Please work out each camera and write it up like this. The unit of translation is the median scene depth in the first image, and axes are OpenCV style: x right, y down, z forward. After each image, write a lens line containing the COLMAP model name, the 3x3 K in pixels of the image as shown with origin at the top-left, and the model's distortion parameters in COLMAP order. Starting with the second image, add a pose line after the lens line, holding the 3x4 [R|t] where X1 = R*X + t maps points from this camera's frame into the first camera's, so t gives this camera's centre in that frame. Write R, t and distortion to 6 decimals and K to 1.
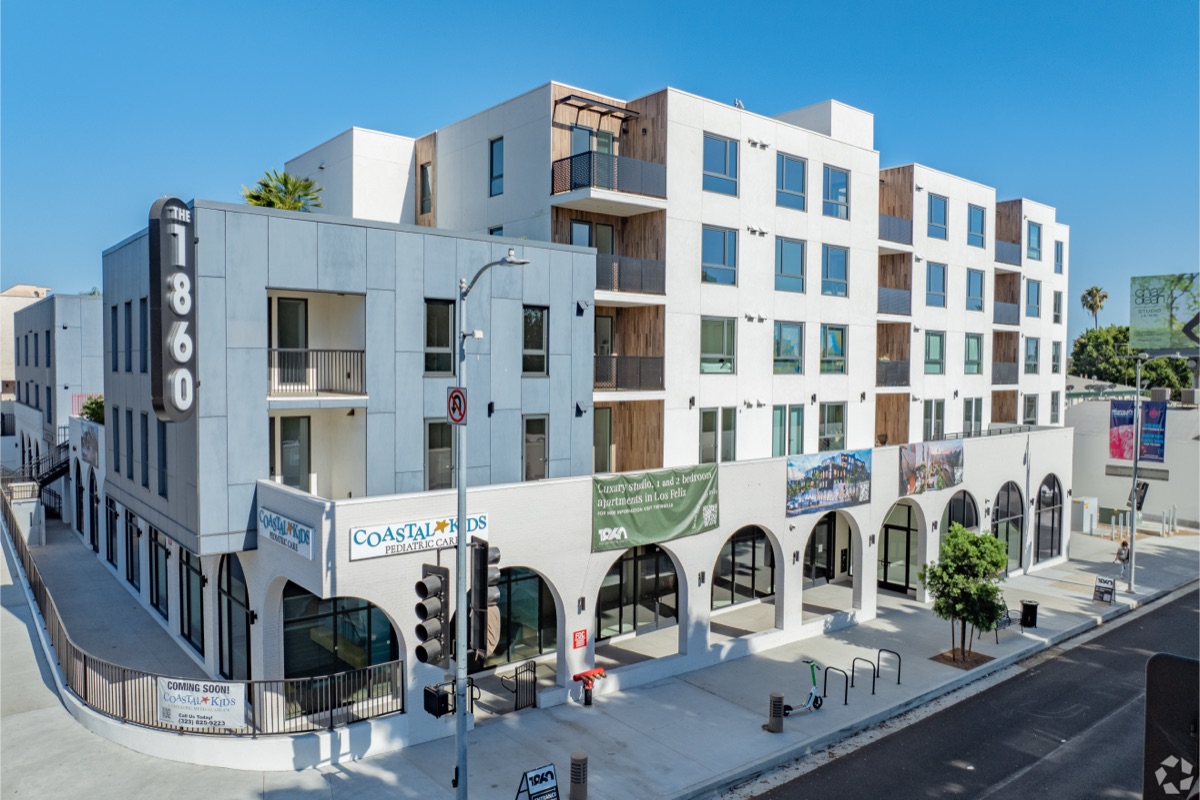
lens RADIAL K [[853.6, 0, 599.5], [0, 853.6, 400.6], [0, 0, 1]] dist [-0.028896, -0.004606]
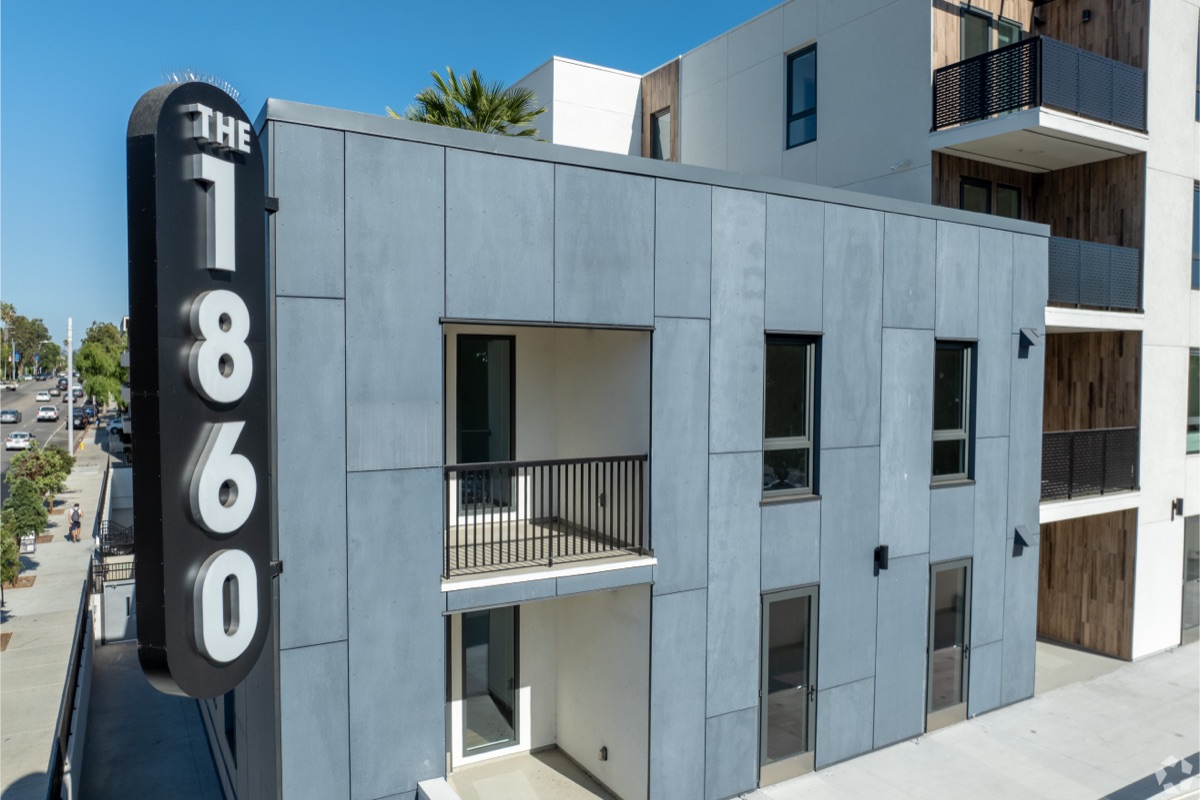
lens RADIAL K [[853.6, 0, 599.4], [0, 853.6, 399.2], [0, 0, 1]] dist [-0.028896, -0.004606]
pose [[0.986972, 0.003691, -0.160851, -0.214741], [-0.004517, 0.999978, -0.004775, -0.080166], [0.160830, 0.005439, 0.986967, 0.519699]]
